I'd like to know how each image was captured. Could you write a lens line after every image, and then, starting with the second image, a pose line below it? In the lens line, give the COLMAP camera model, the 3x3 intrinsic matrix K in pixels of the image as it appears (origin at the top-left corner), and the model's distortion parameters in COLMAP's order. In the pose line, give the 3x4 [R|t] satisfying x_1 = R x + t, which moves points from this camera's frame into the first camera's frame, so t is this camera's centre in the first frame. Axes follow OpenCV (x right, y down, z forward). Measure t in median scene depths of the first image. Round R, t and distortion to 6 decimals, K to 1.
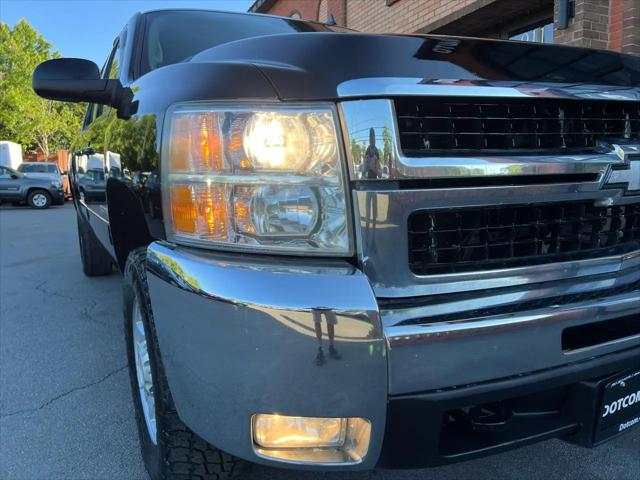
lens RADIAL K [[484.2, 0, 318.2], [0, 484.2, 243.1], [0, 0, 1]] dist [0.058311, -0.071918]
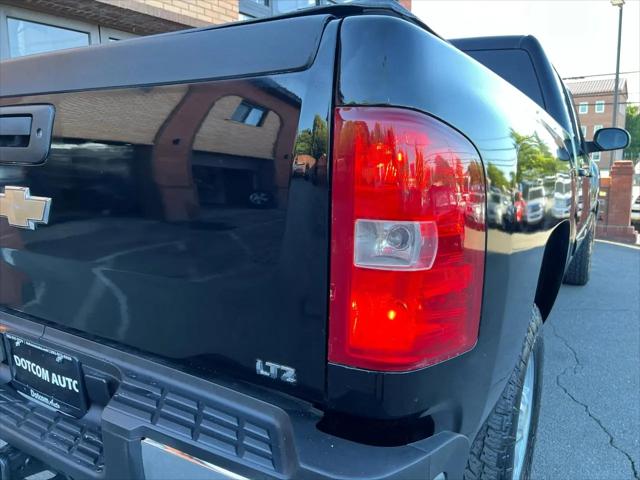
lens RADIAL K [[490.0, 0, 320.8], [0, 490.0, 242.1], [0, 0, 1]] dist [-0.003399, -0.005376]
pose [[-0.504639, -0.118452, 0.855166, -2.996022], [0.130065, 0.968806, 0.210945, -0.923685], [-0.853476, 0.217679, -0.473491, 5.468791]]
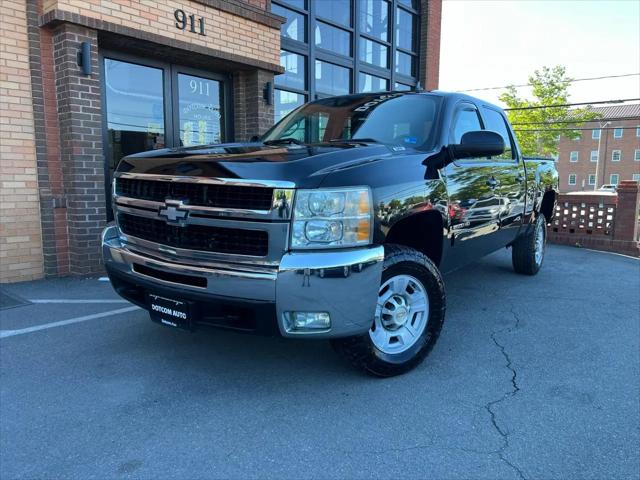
lens RADIAL K [[481.2, 0, 322.5], [0, 481.2, 240.5], [0, 0, 1]] dist [0.055867, -0.064049]
pose [[-0.418949, -0.103435, 0.902099, -3.961527], [0.110292, 0.980337, 0.163628, -0.853614], [-0.901286, 0.168046, -0.399304, 5.658557]]
